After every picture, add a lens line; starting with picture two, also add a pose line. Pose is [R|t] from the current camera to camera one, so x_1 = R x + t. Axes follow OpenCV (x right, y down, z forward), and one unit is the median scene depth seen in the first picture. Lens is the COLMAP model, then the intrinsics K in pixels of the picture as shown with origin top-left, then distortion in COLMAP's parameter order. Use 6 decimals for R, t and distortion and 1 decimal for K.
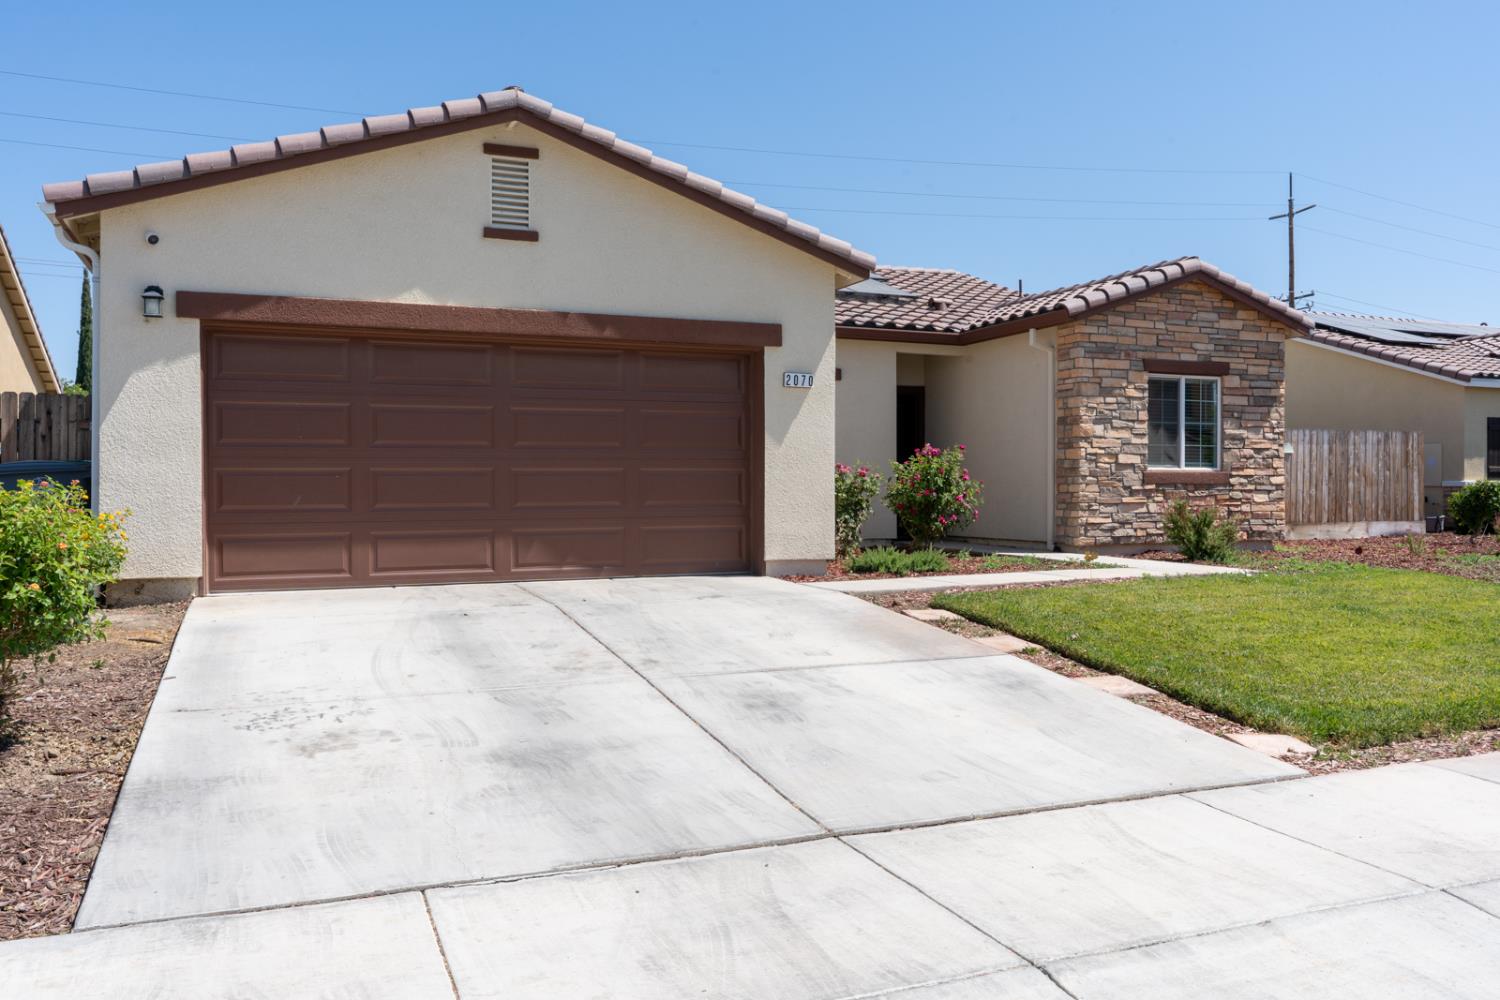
lens RADIAL K [[1169.5, 0, 780.0], [0, 1169.5, 497.1], [0, 0, 1]] dist [0.001496, 0.001567]
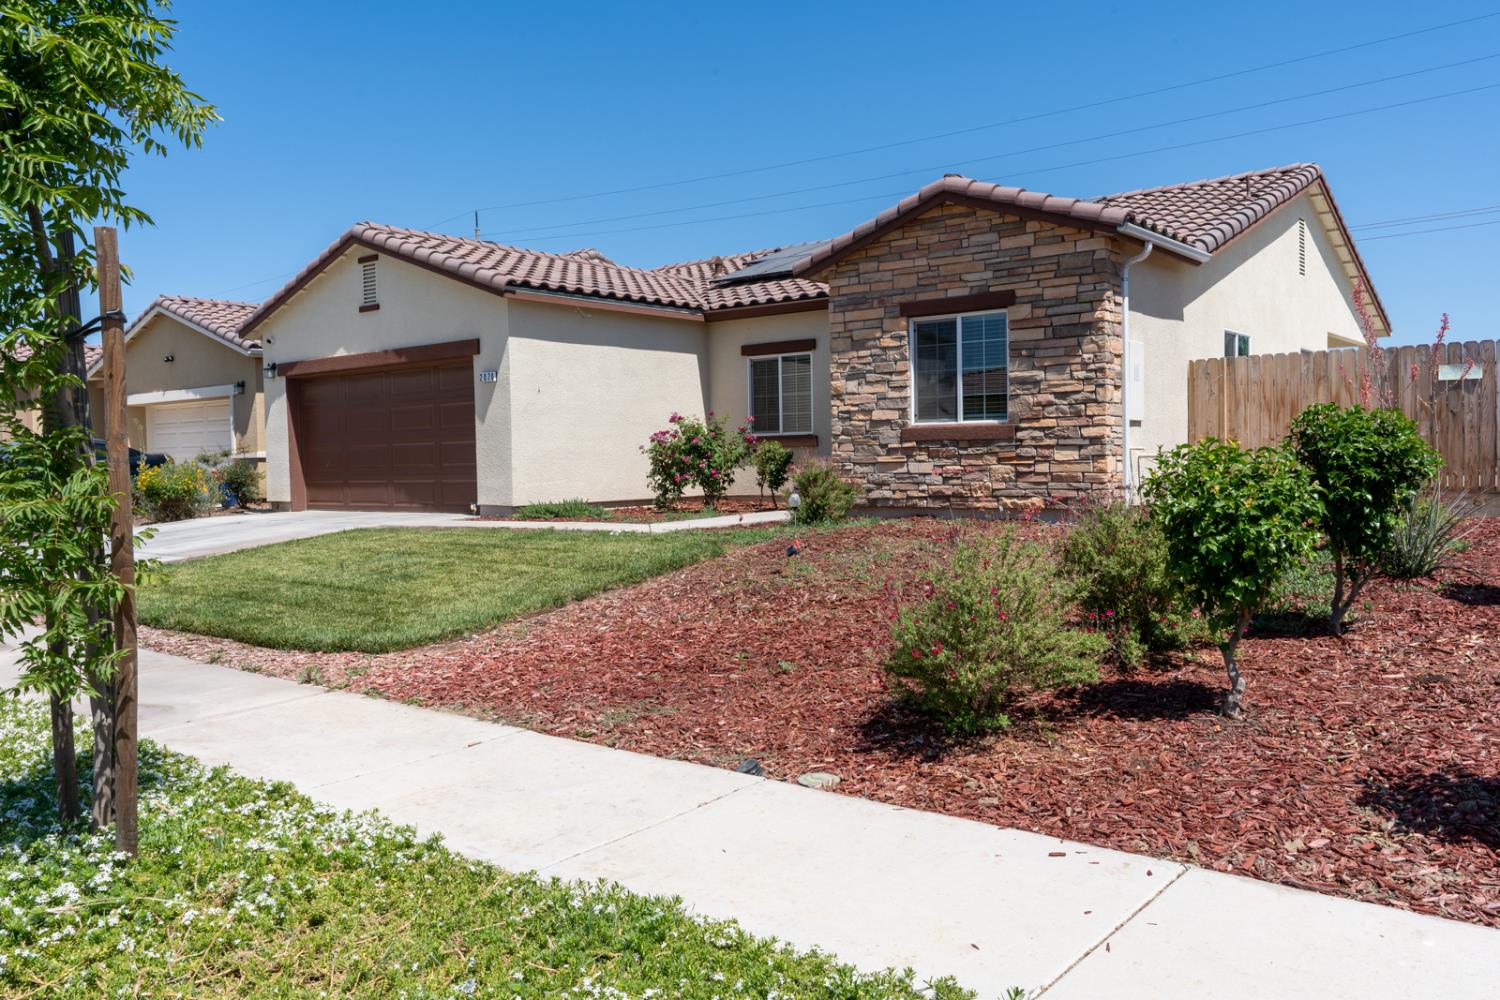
lens RADIAL K [[1169.5, 0, 780.0], [0, 1169.5, 497.1], [0, 0, 1]] dist [0.001496, 0.001567]
pose [[0.473208, 0.024982, -0.880596, 1.064578], [0.011569, 0.999335, 0.034567, -0.000585], [0.880875, -0.026545, 0.472604, 0.484519]]
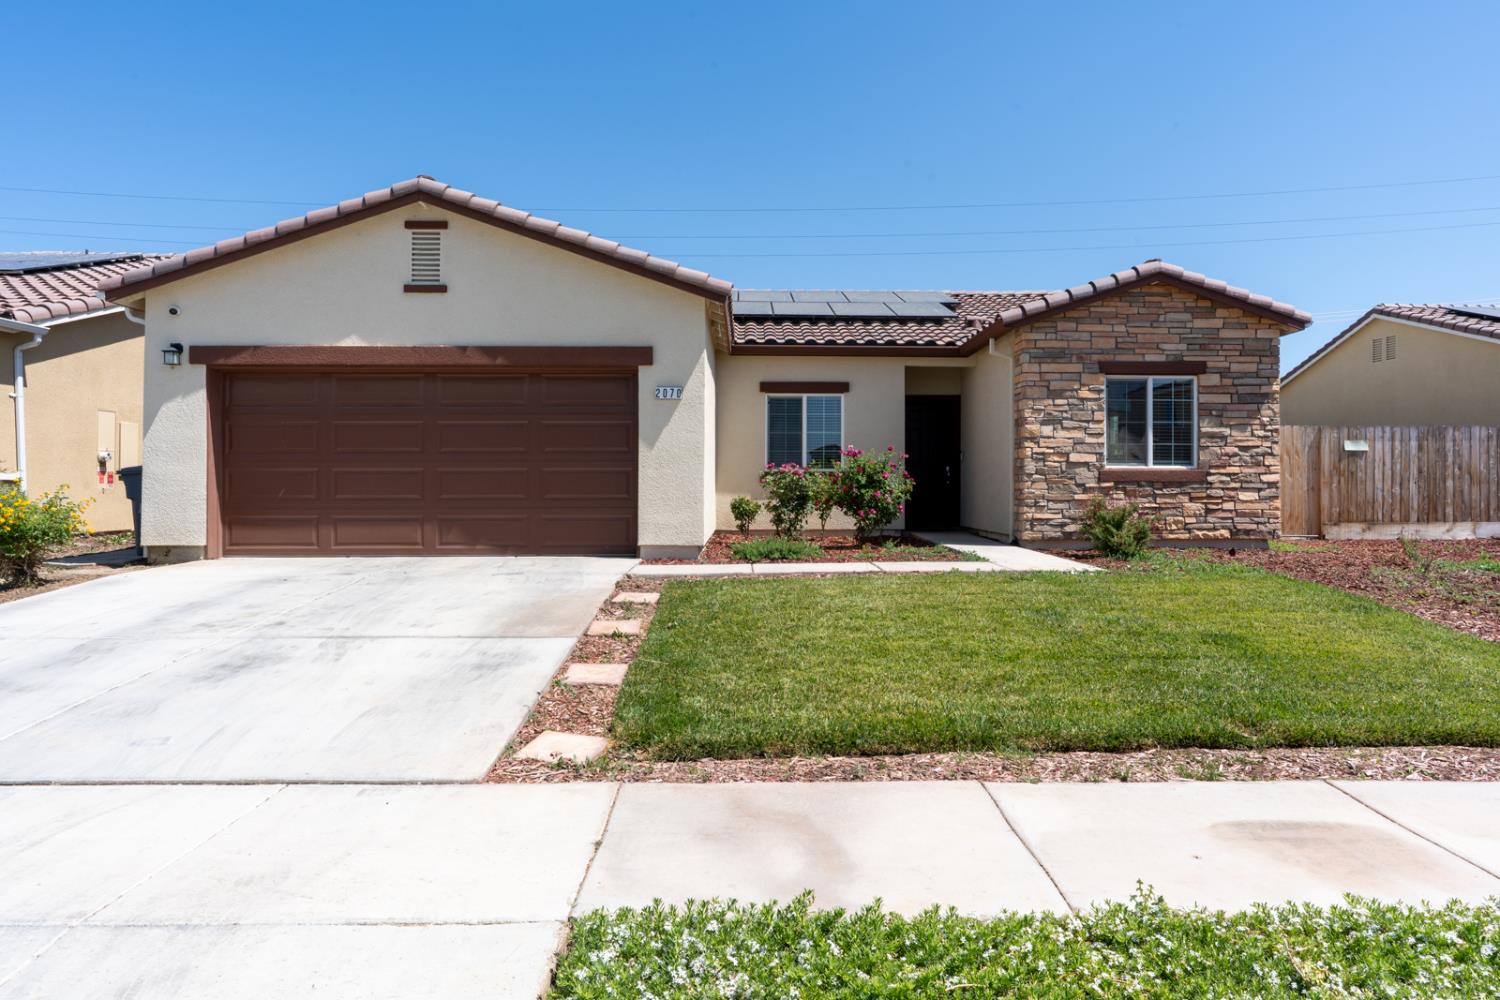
lens RADIAL K [[914.1, 0, 782.4], [0, 914.1, 475.4], [0, 0, 1]] dist [-0.004119, -0.001370]
pose [[0.927898, -0.001060, -0.372833, 0.350908], [-0.005650, 0.999841, -0.016904, -0.001464], [0.372792, 0.017792, 0.927744, 0.142627]]
